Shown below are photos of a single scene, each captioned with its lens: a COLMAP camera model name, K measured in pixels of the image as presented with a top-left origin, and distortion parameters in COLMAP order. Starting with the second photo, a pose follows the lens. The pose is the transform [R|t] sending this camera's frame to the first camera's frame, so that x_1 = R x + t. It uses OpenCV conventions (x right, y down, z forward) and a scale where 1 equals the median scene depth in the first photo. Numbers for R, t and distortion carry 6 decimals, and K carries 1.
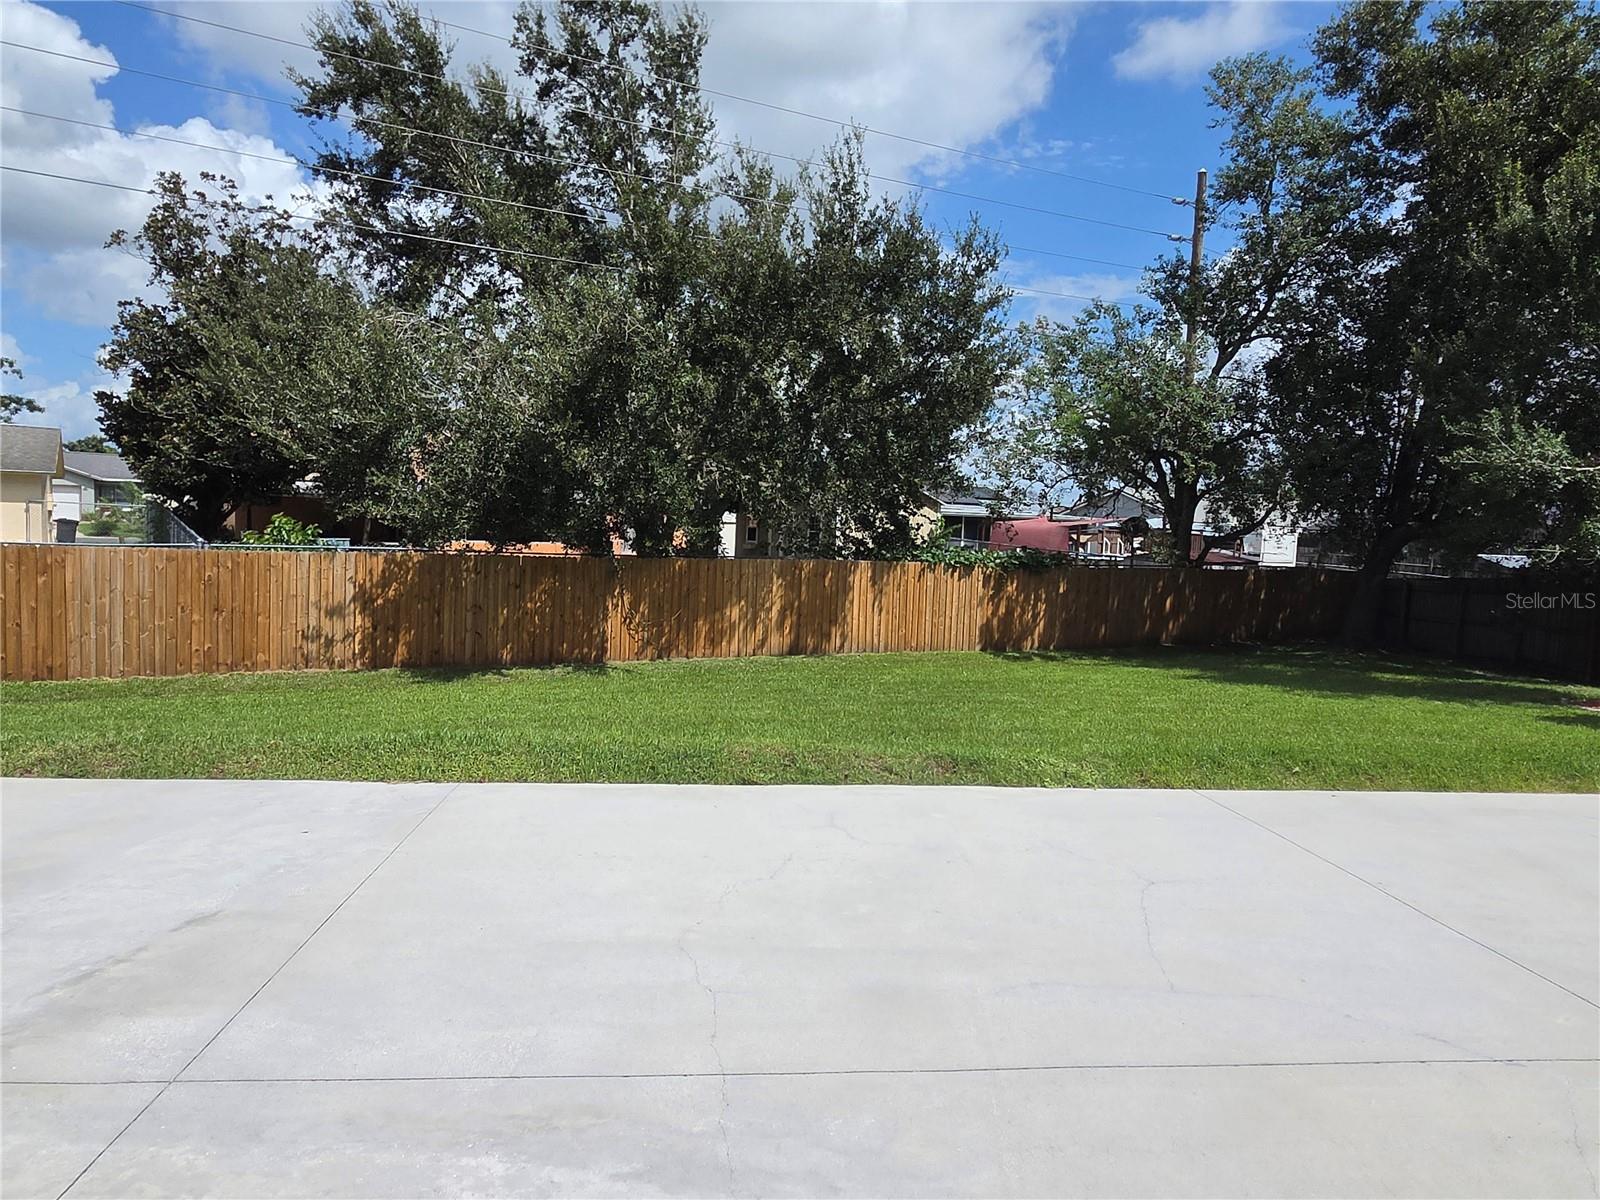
lens RADIAL K [[1099.2, 0, 806.1], [0, 1099.2, 596.1], [0, 0, 1]] dist [0.001194, 0.002883]
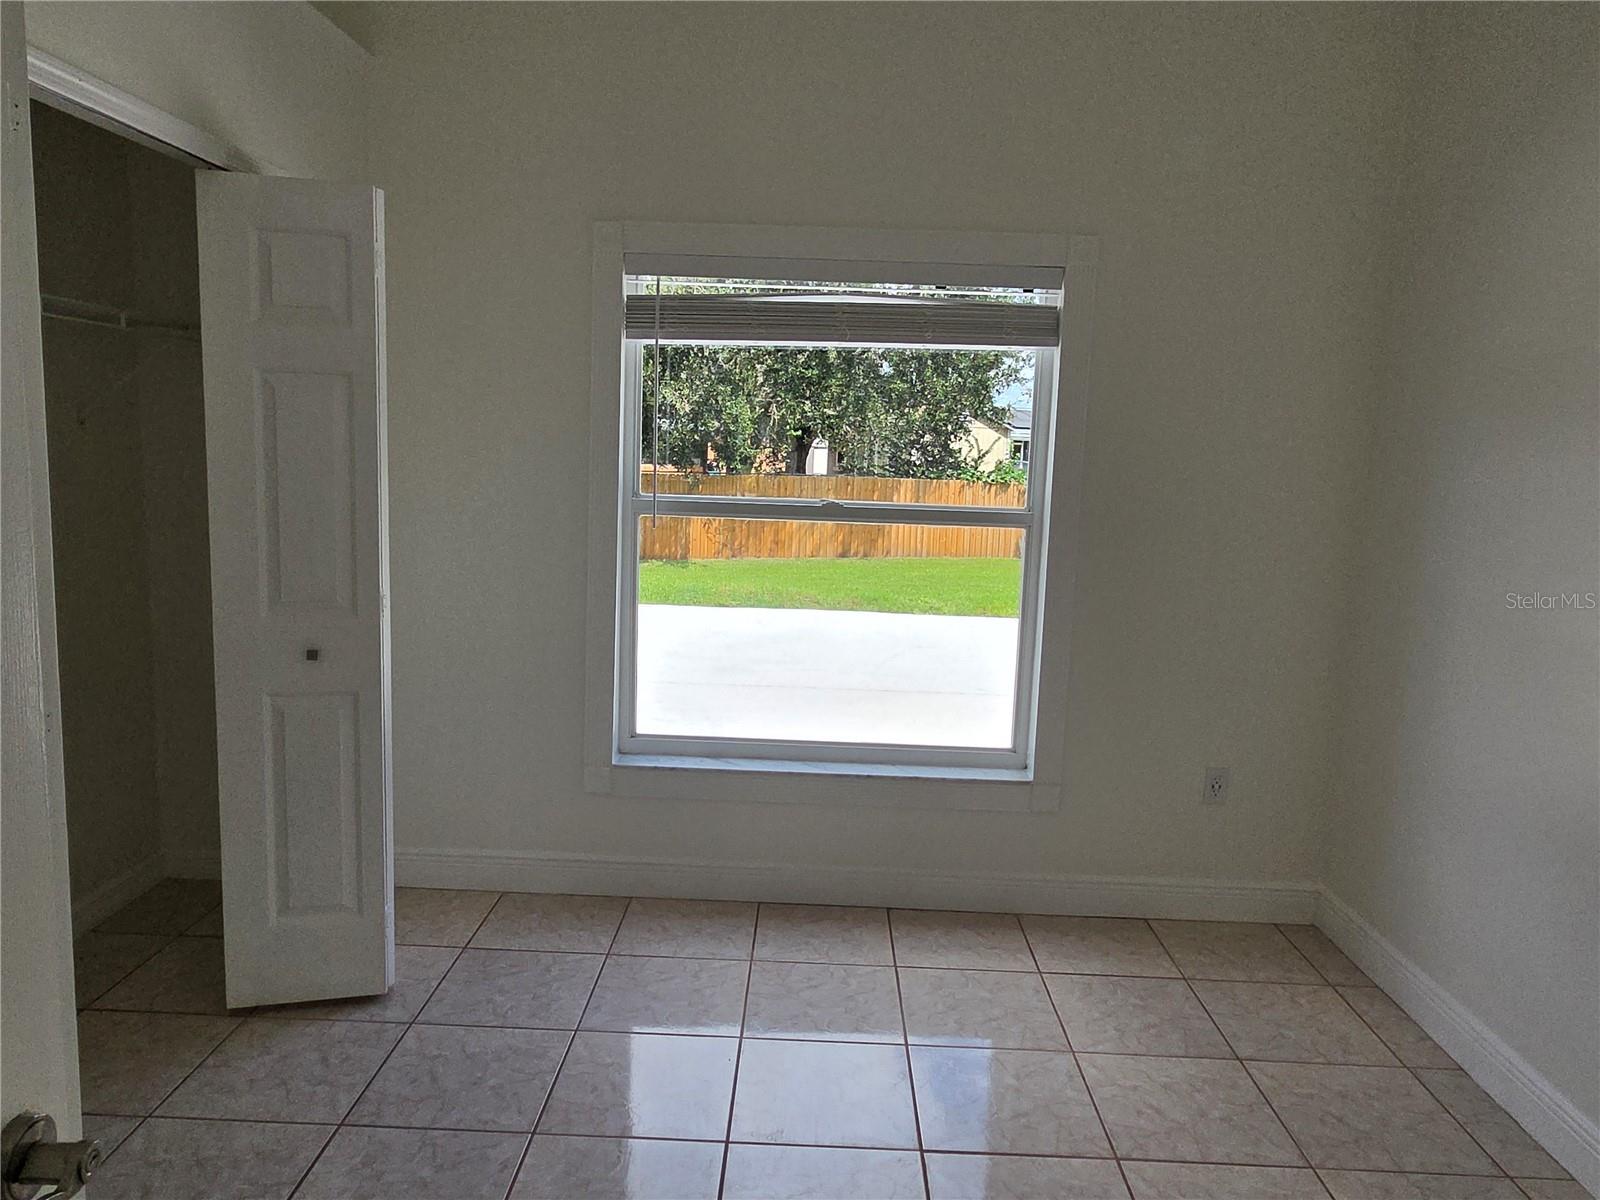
lens RADIAL K [[1106.2, 0, 808.2], [0, 1106.2, 595.6], [0, 0, 1]] dist [-0.001119, 0.002162]
pose [[0.992751, 0.013732, -0.119399, 0.096648], [-0.005993, 0.997872, 0.064932, 0.018152], [0.120037, -0.063746, 0.990721, -0.214054]]
